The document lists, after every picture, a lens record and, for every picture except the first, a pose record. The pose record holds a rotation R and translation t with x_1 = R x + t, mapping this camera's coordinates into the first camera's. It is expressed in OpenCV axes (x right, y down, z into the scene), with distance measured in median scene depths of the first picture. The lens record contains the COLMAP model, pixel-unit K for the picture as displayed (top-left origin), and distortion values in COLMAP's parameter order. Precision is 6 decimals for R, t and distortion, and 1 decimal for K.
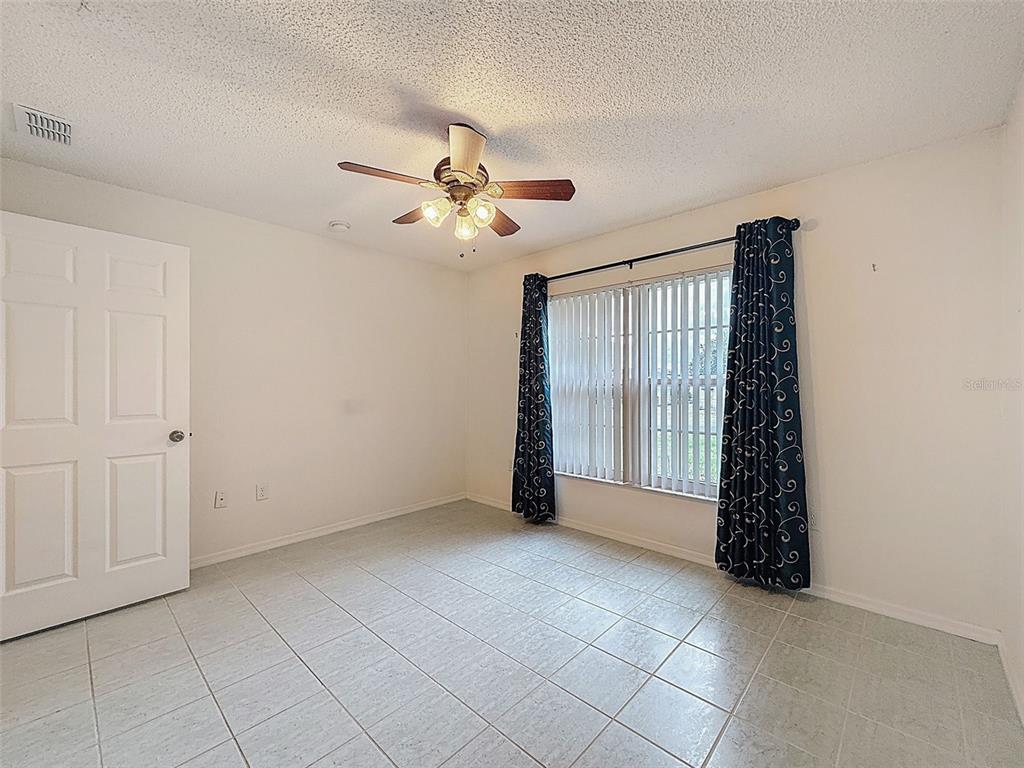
lens RADIAL K [[445.5, 0, 506.0], [0, 445.5, 385.0], [0, 0, 1]] dist [0.001587, 0.000007]
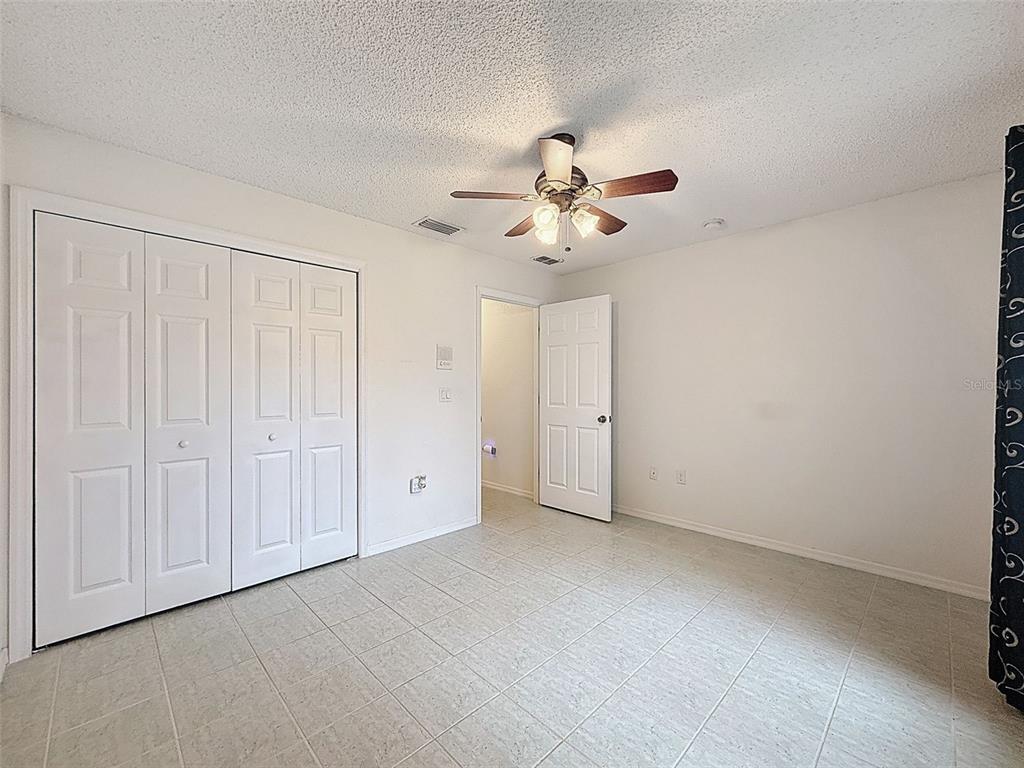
lens RADIAL K [[409.0, 0, 513.5], [0, 409.0, 386.8], [0, 0, 1]] dist [0.001183, 0.000656]
pose [[-0.032974, 0.006065, -0.999438, 0.632648], [0.000731, 0.999981, 0.006044, -0.006350], [0.999456, -0.000531, -0.032978, 0.685373]]
